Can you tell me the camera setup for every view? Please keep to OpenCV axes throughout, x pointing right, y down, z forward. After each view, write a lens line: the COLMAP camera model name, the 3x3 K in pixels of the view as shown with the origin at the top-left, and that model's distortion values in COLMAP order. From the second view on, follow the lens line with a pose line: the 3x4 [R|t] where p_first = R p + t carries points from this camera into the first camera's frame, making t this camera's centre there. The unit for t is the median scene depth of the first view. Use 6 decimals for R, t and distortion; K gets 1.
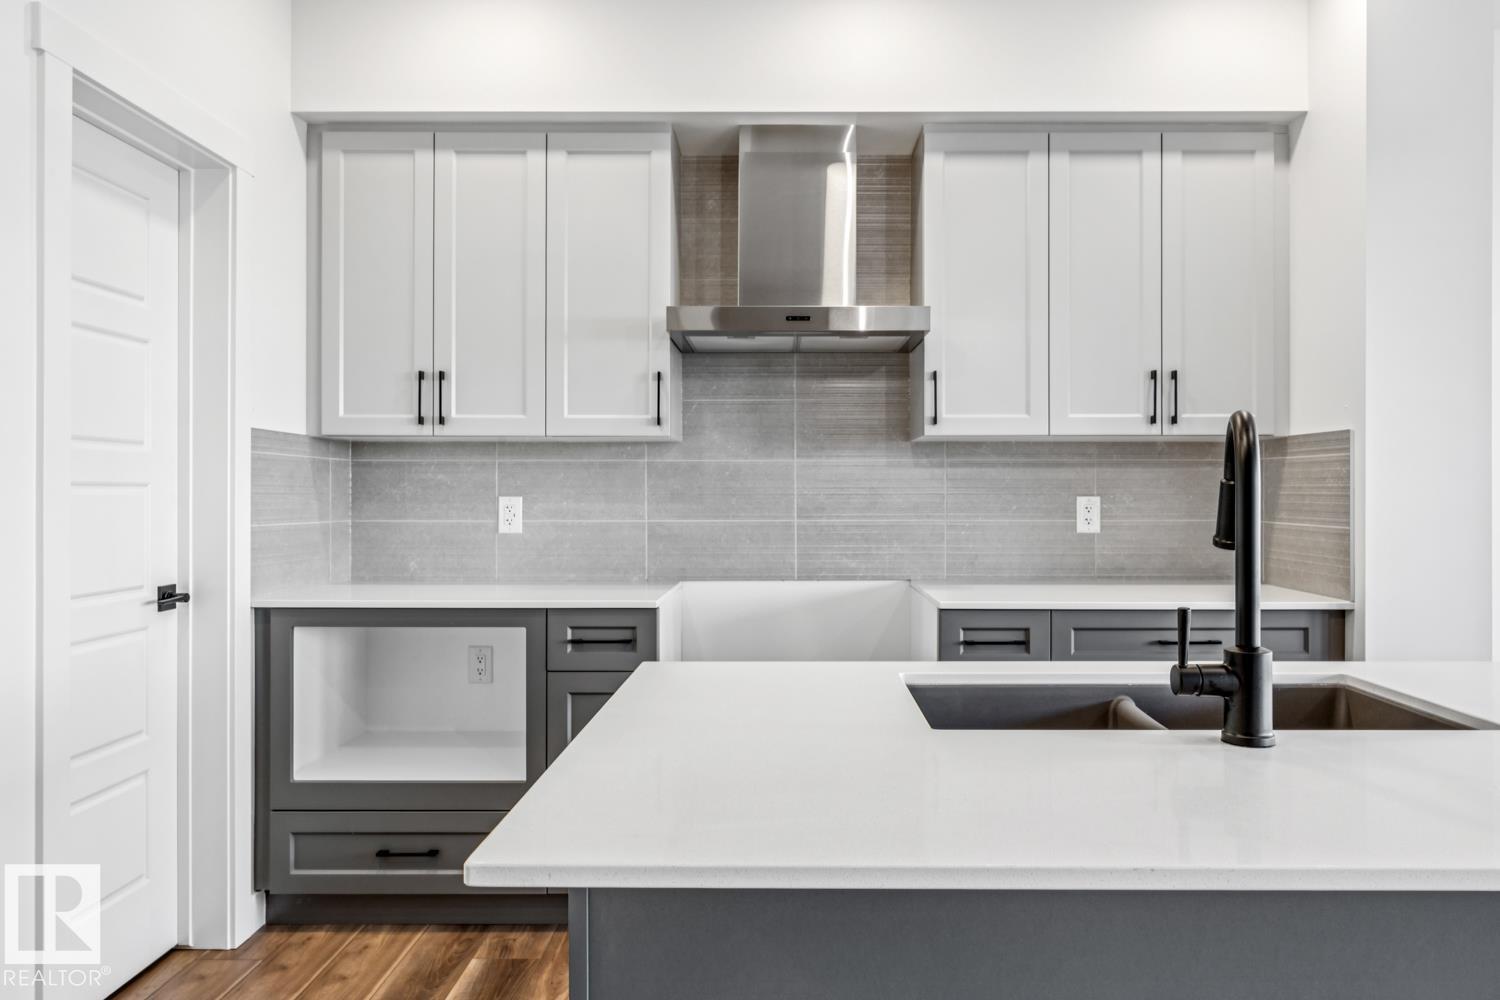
lens RADIAL K [[1038.2, 0, 770.7], [0, 1038.2, 489.3], [0, 0, 1]] dist [0.012712, 0.006673]
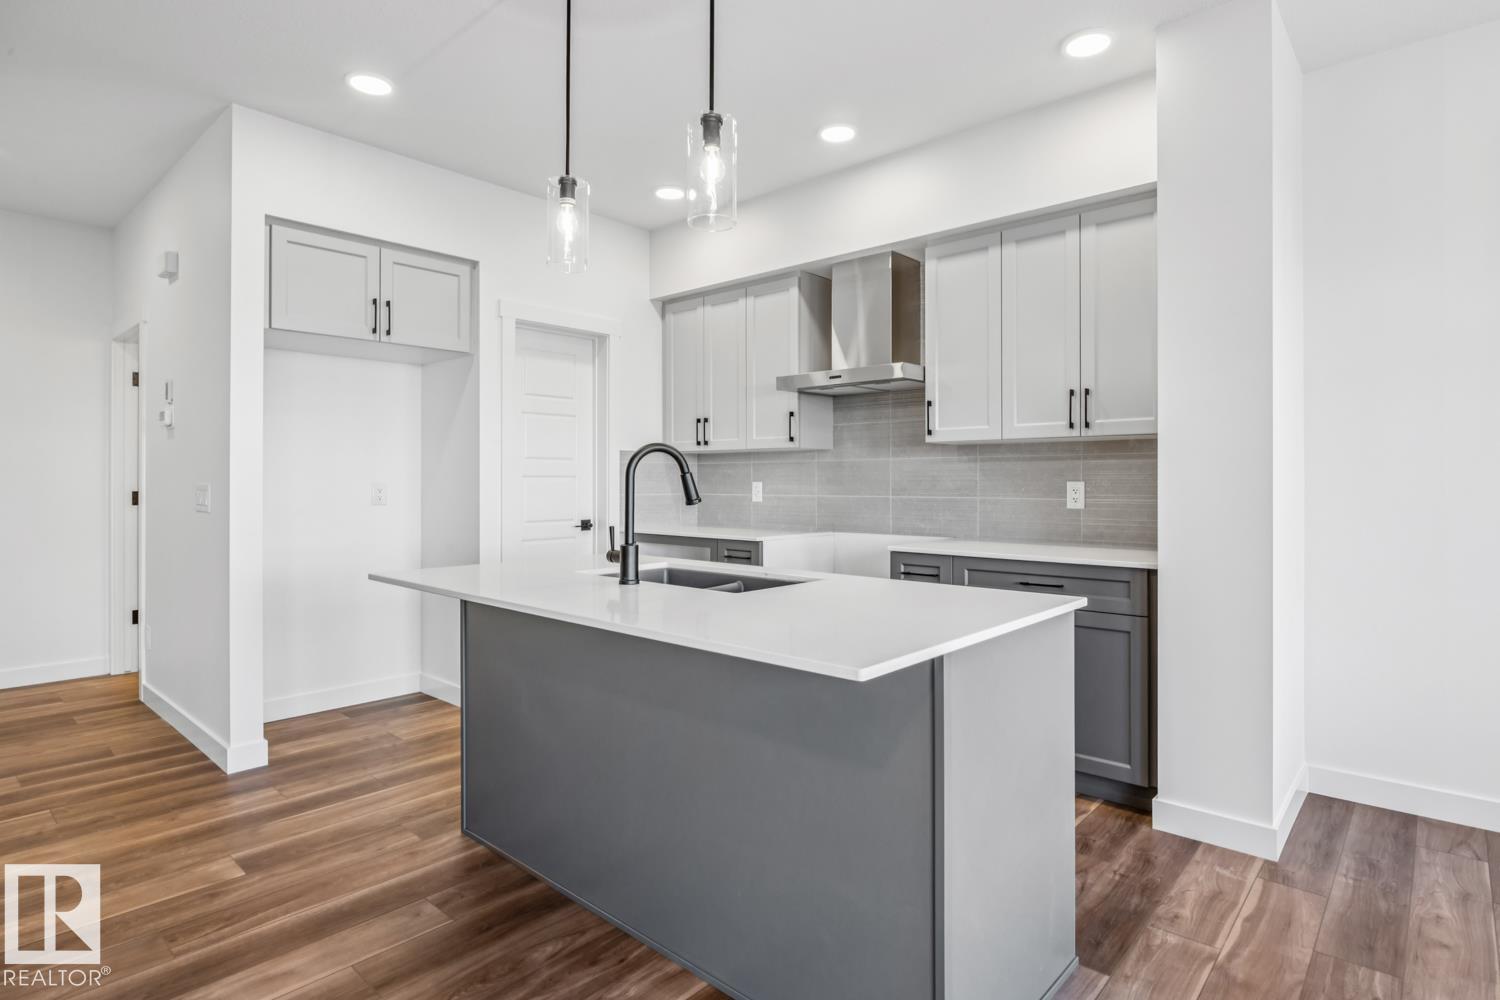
lens RADIAL K [[785.7, 0, 759.5], [0, 785.7, 483.8], [0, 0, 1]] dist [-0.014897, 0.000912]
pose [[0.748412, 0.001896, -0.663231, 0.739386], [0.003784, 0.999967, 0.007128, 0.000914], [0.663223, -0.007844, 0.748381, -0.044982]]
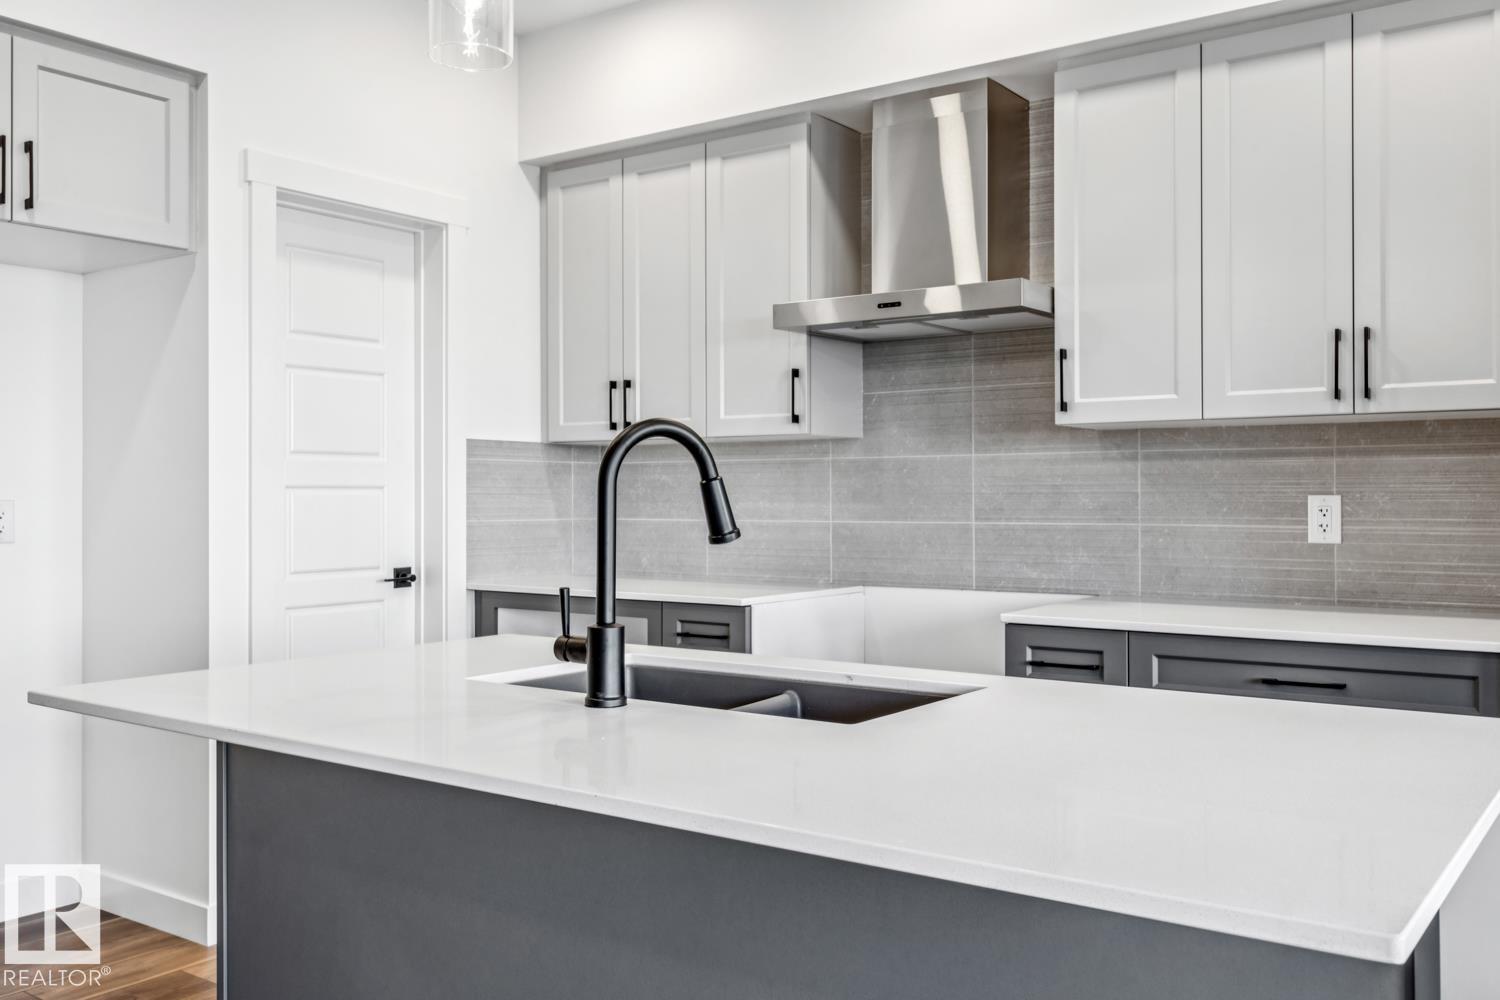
lens RADIAL K [[1302.9, 0, 755.2], [0, 1302.9, 492.8], [0, 0, 1]] dist [0.006651, -0.016787]
pose [[0.814409, -0.002770, -0.580284, 0.569343], [0.005055, 0.999985, 0.002321, 0.000865], [0.580269, -0.004823, 0.814411, -0.021849]]
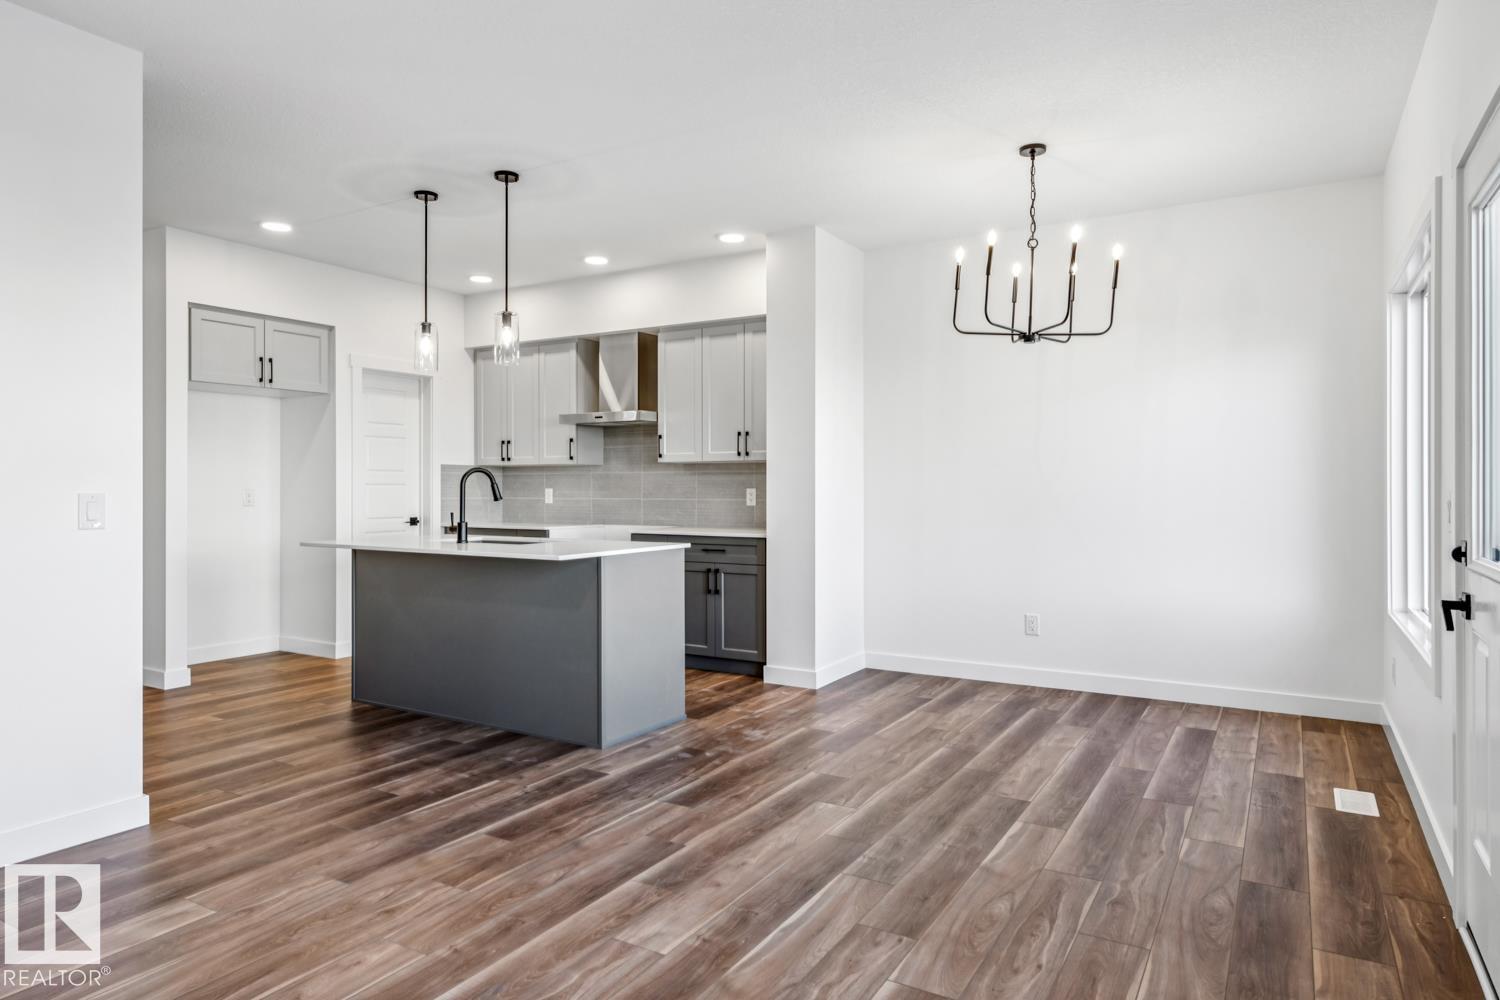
lens RADIAL K [[914.6, 0, 749.4], [0, 914.6, 492.1], [0, 0, 1]] dist [0.023943, -0.000595]
pose [[0.855336, 0.002712, -0.518067, 1.390715], [0.002303, 0.999957, 0.009038, -0.002711], [0.518068, -0.008924, 0.855293, -0.658856]]
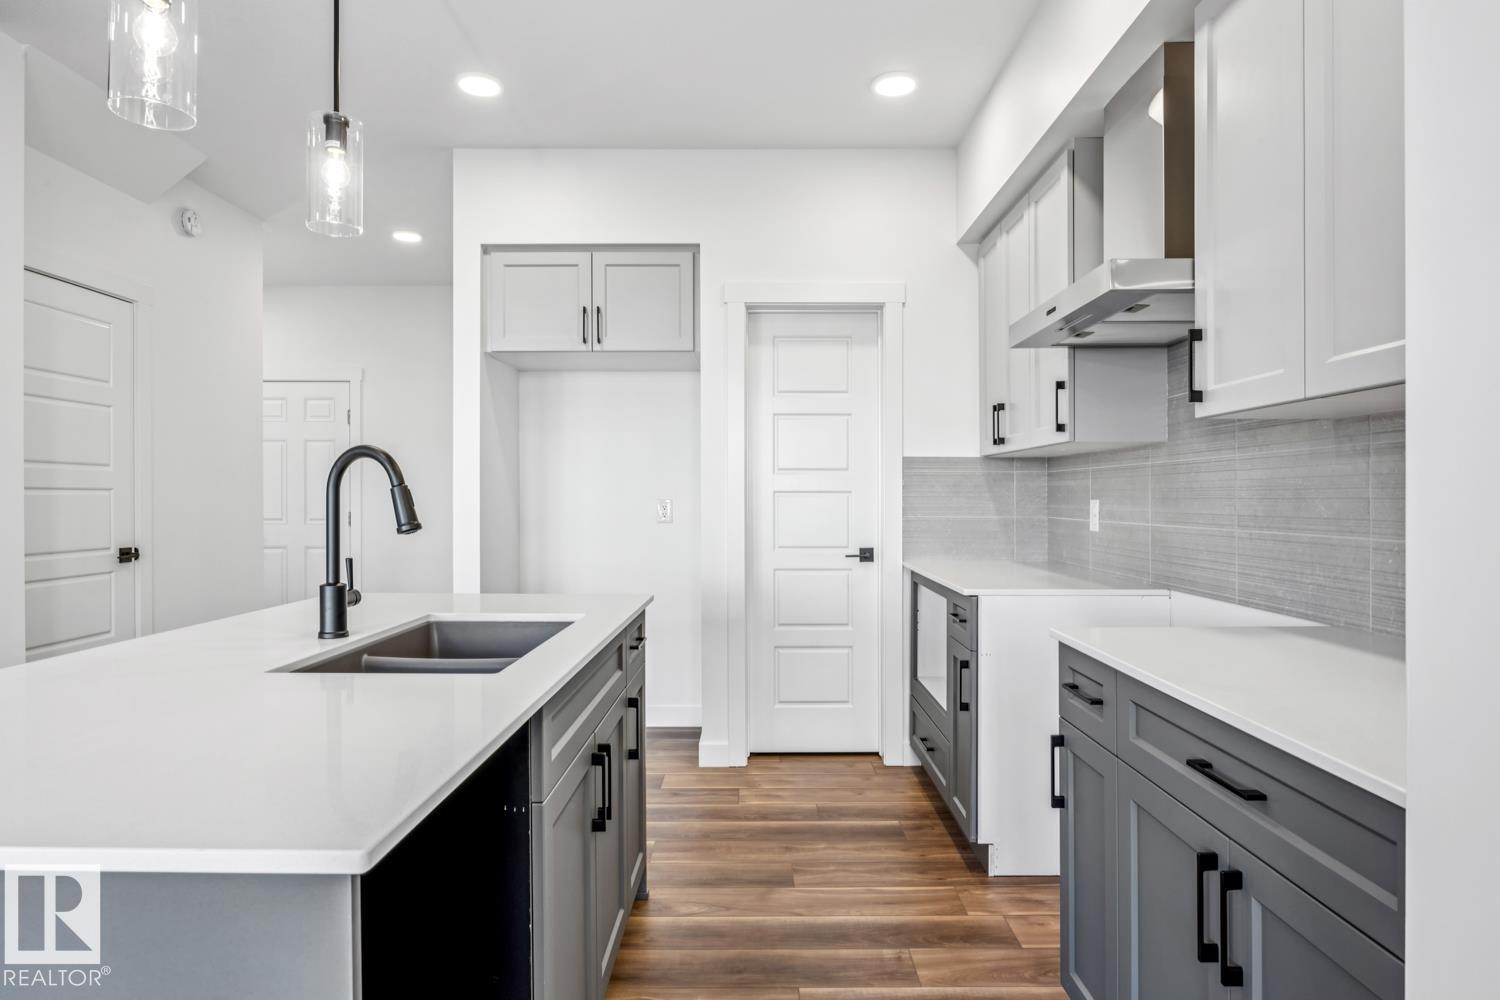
lens RADIAL K [[856.8, 0, 746.3], [0, 856.8, 496.9], [0, 0, 1]] dist [-0.002359, 0.004189]
pose [[-0.010195, -0.000002, -0.999948, 0.758873], [0.003364, 0.999994, -0.000036, 0.003327], [0.999942, -0.003364, -0.010194, 0.684105]]
